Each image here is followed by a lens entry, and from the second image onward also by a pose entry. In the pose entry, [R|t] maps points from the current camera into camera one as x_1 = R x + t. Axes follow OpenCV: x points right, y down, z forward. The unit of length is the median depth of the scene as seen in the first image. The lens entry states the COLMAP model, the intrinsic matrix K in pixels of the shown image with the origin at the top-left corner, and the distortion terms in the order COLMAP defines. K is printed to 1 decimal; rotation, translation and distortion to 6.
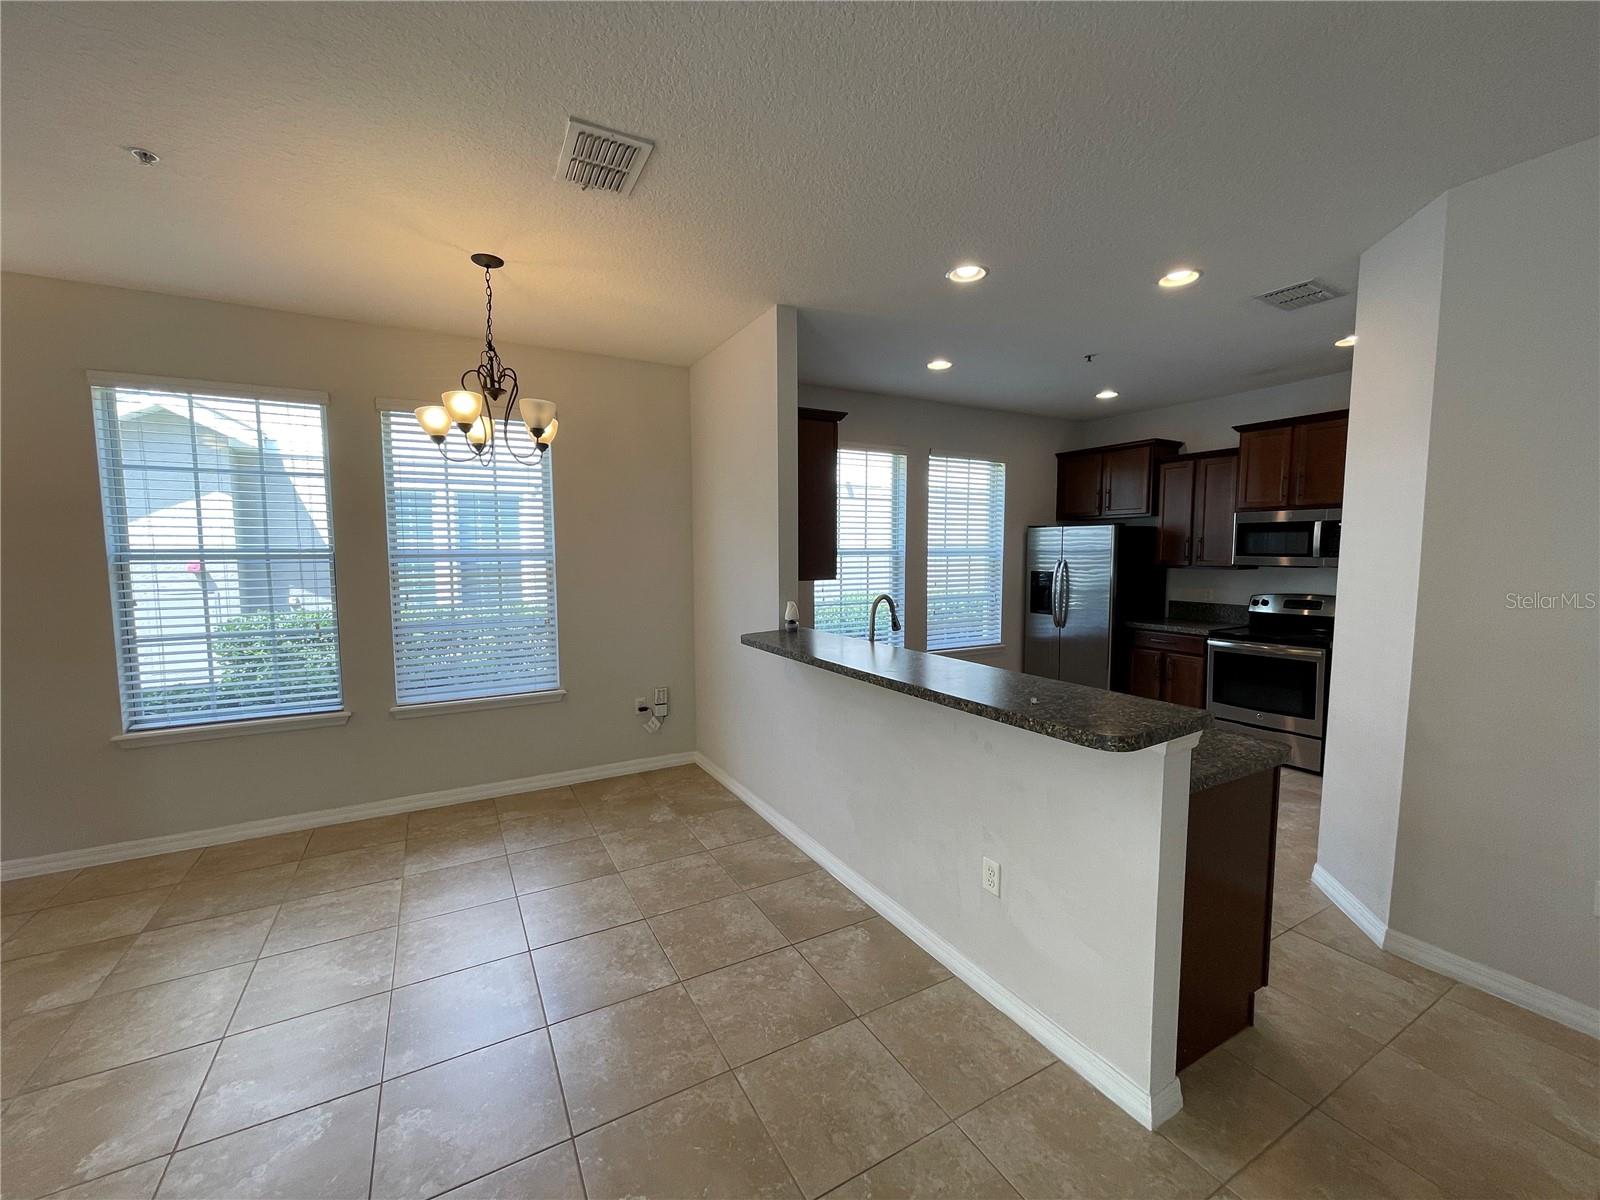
lens RADIAL K [[645.1, 0, 799.1], [0, 645.1, 604.2], [0, 0, 1]] dist [0.001349, 0.000016]
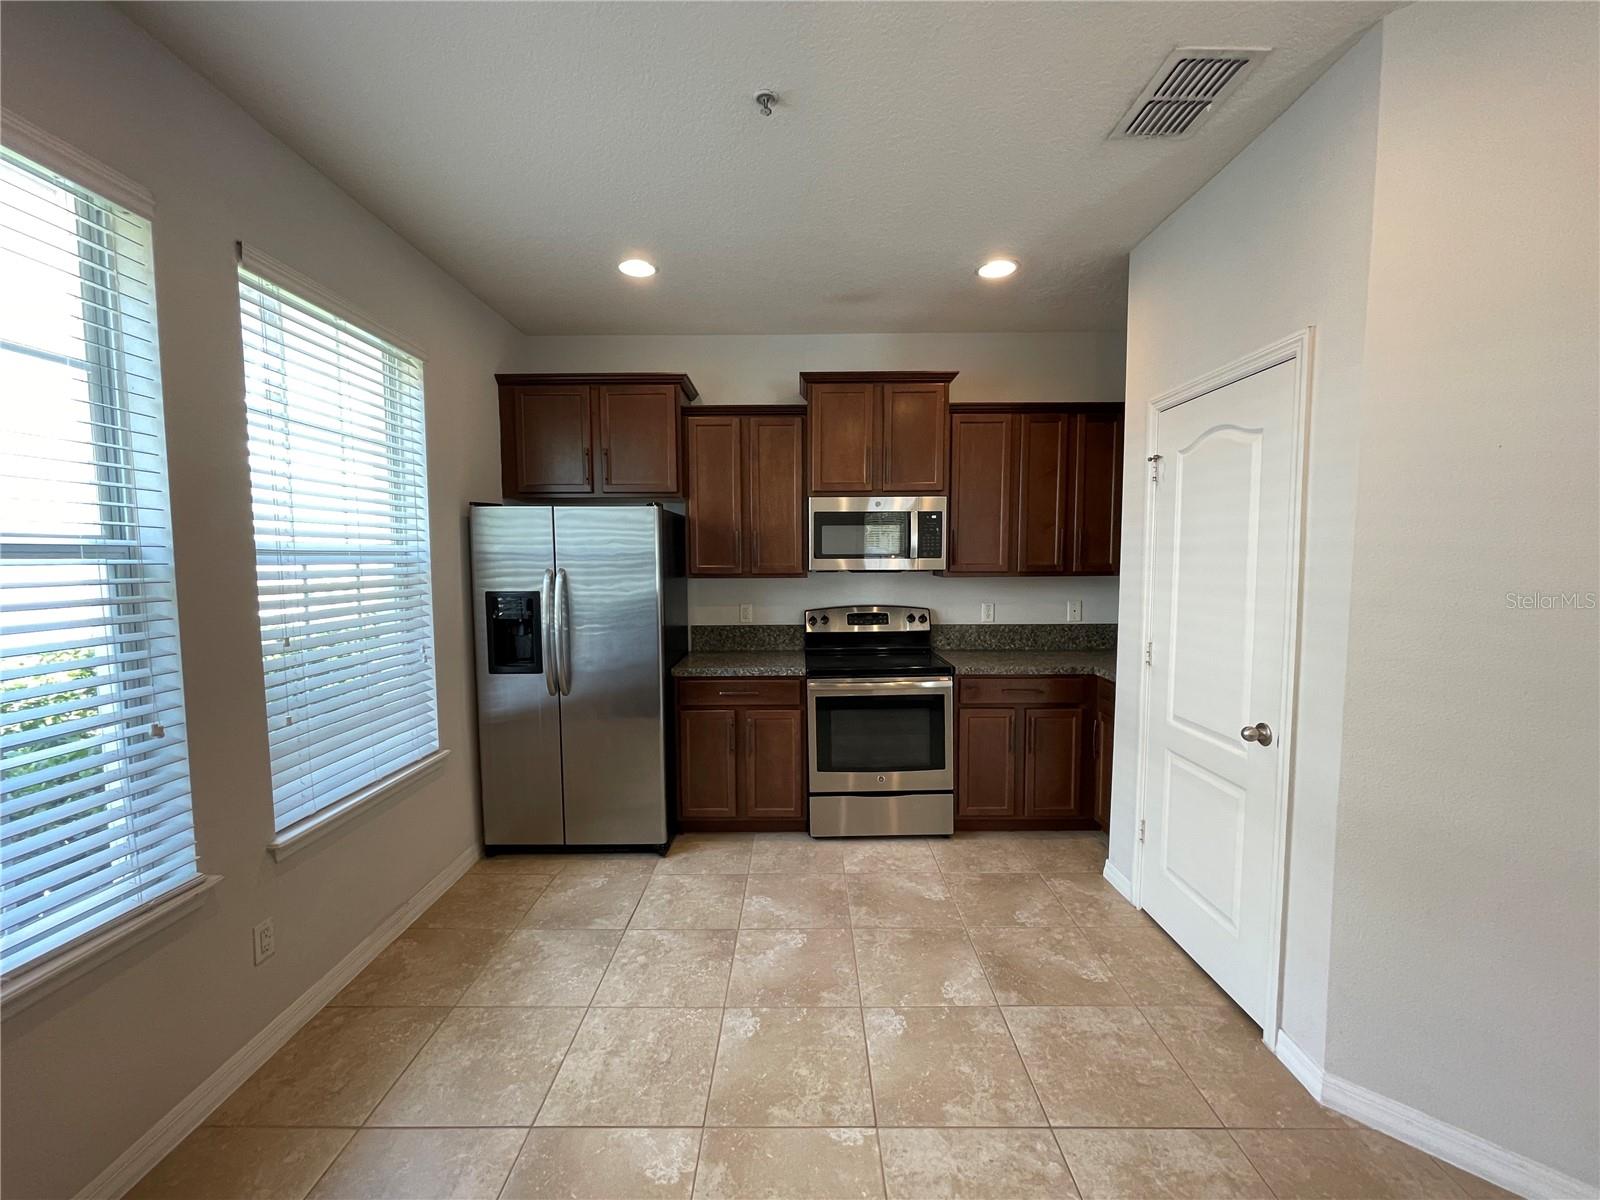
lens RADIAL K [[638.8, 0, 796.2], [0, 638.8, 603.7], [0, 0, 1]] dist [0.000065, -0.000037]
pose [[0.487102, -0.063024, 0.871068, 0.046909], [0.081741, 0.996305, 0.026376, -0.039917], [-0.869512, 0.058354, 0.490453, 0.602889]]
